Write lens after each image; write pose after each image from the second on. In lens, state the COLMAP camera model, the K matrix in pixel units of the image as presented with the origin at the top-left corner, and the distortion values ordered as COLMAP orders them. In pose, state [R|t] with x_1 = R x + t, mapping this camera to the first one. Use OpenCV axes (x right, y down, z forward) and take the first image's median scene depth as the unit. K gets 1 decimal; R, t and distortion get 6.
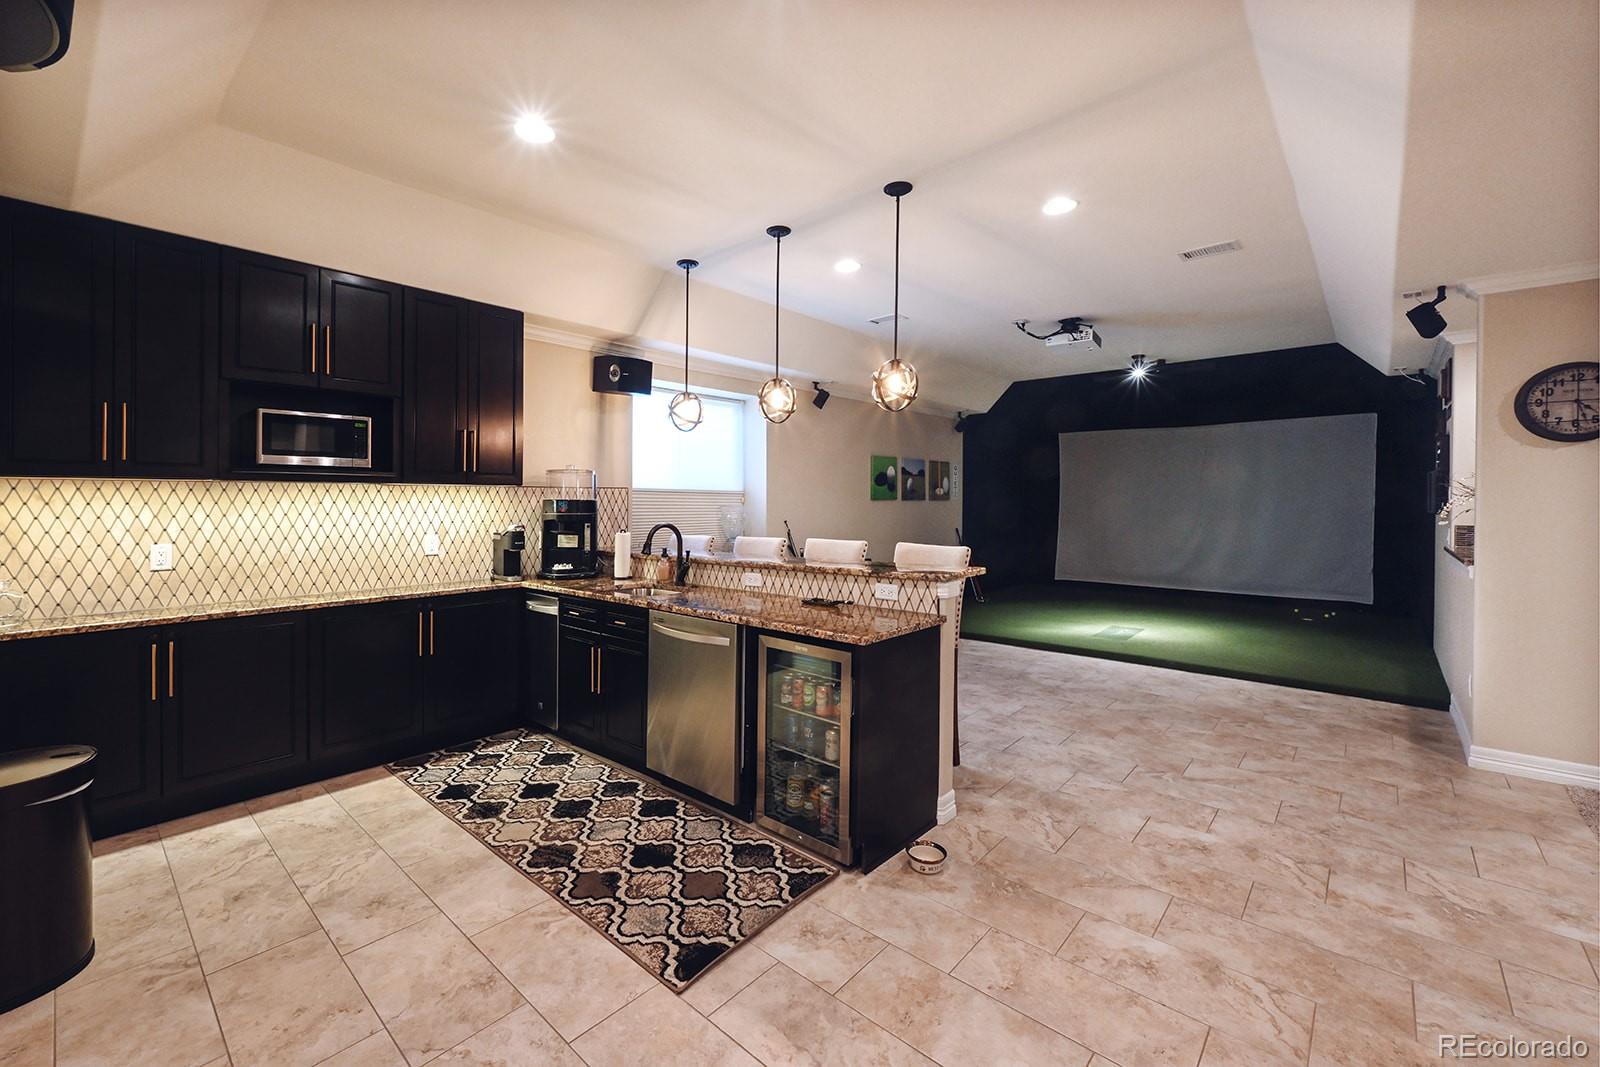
lens RADIAL K [[652.4, 0, 766.3], [0, 652.4, 513.8], [0, 0, 1]] dist [-0.002731, 0.000482]
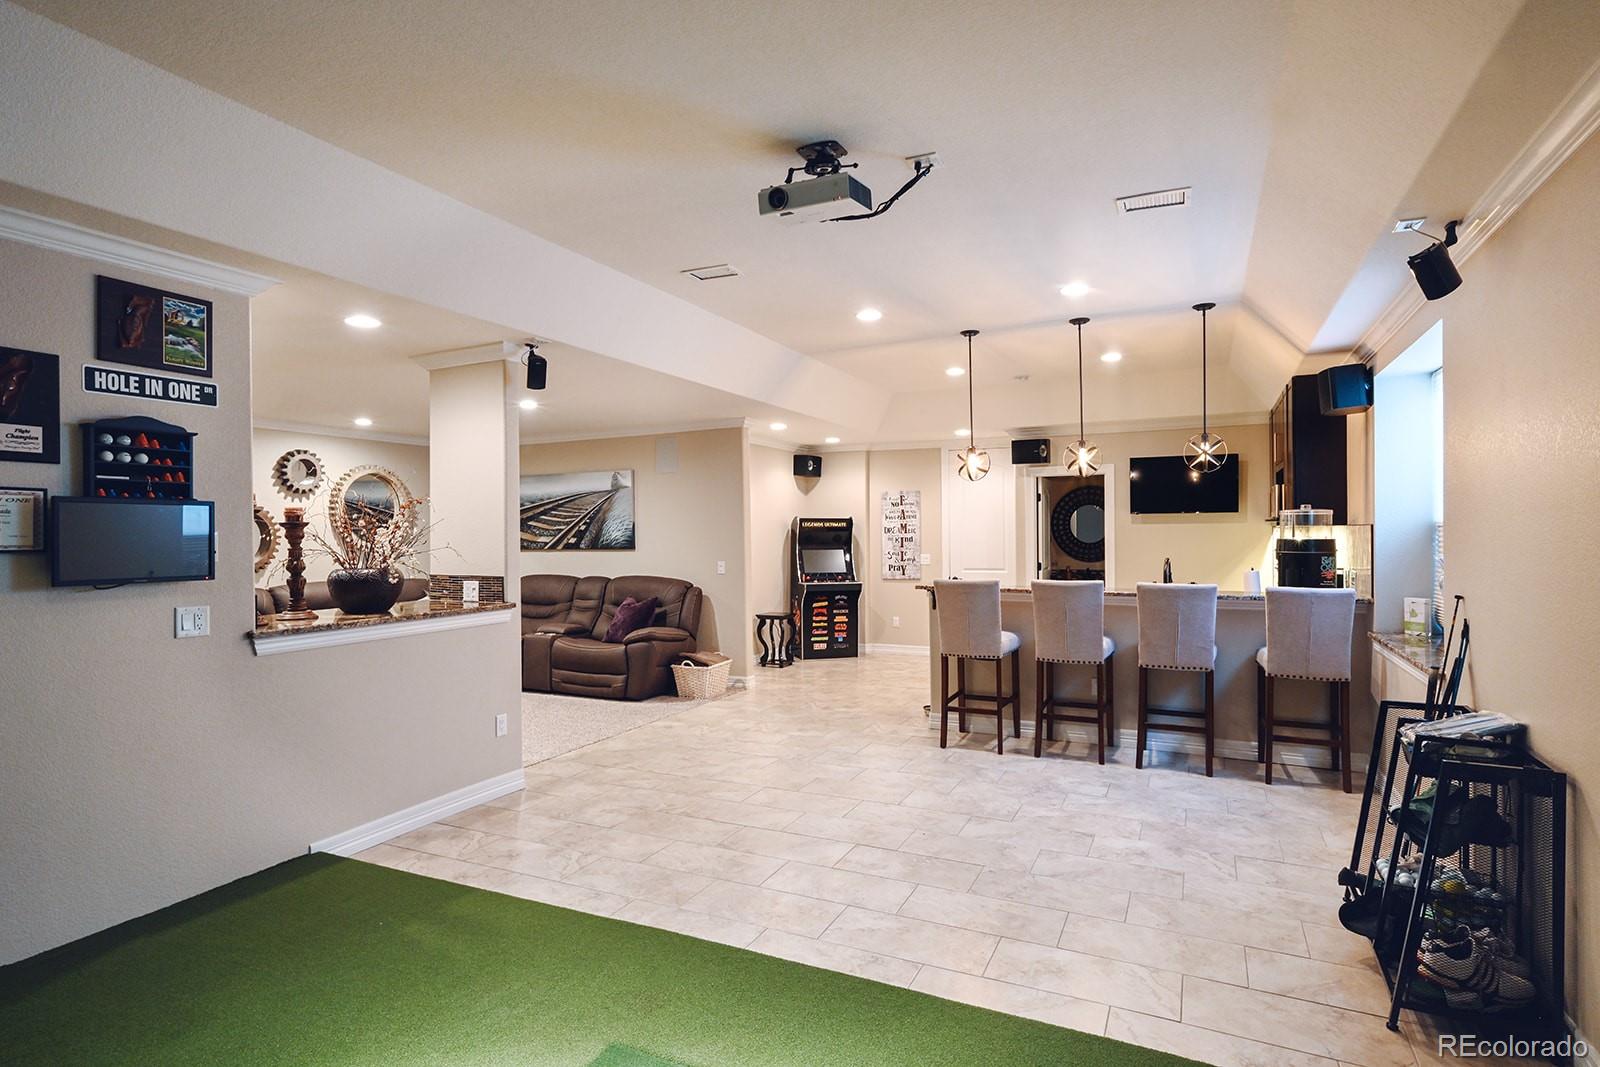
lens RADIAL K [[842.2, 0, 801.8], [0, 842.2, 533.7], [0, 0, 1]] dist [0.001848, 0.000177]
pose [[-0.953618, 0.009634, -0.300865, 1.087574], [0.003396, 0.999768, 0.021252, -0.076214], [0.301000, 0.019245, -0.953430, 2.573438]]
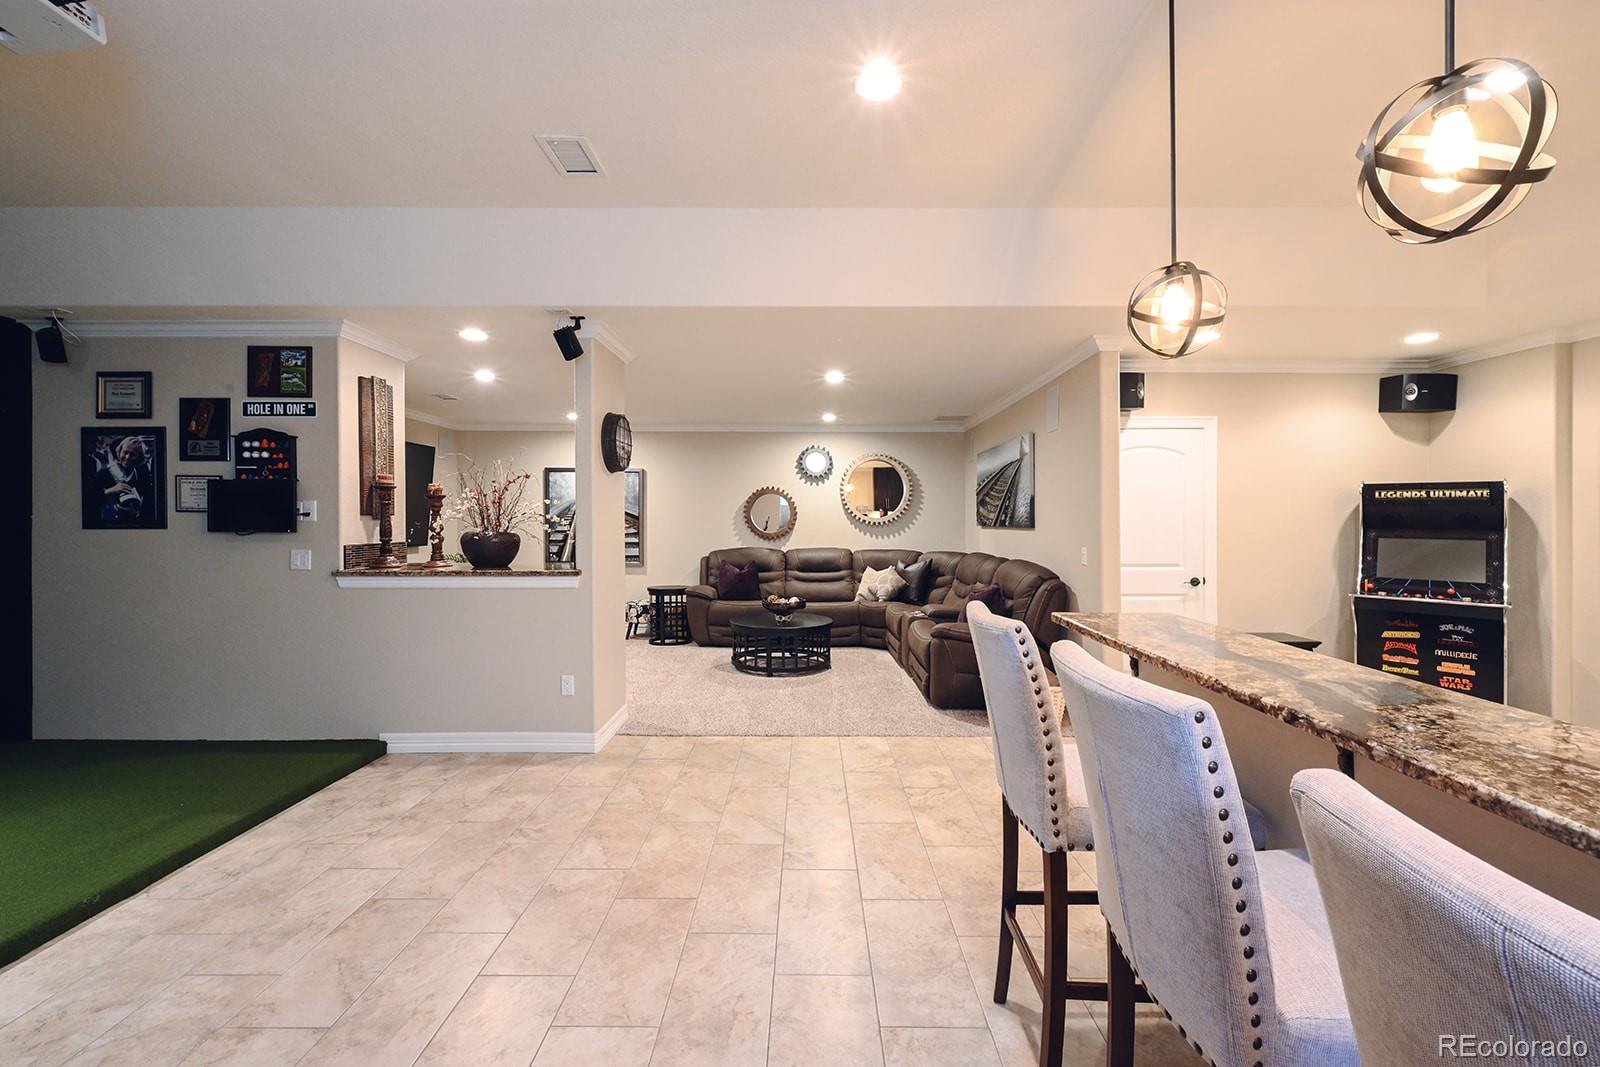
lens RADIAL K [[652.4, 0, 806.0], [0, 652.4, 517.4], [0, 0, 1]] dist [-0.002731, 0.000482]
pose [[-0.676297, -0.000357, 0.736629, -0.003521], [0.013757, 0.999819, 0.013115, -0.032430], [-0.736500, 0.019003, -0.676170, 1.530358]]
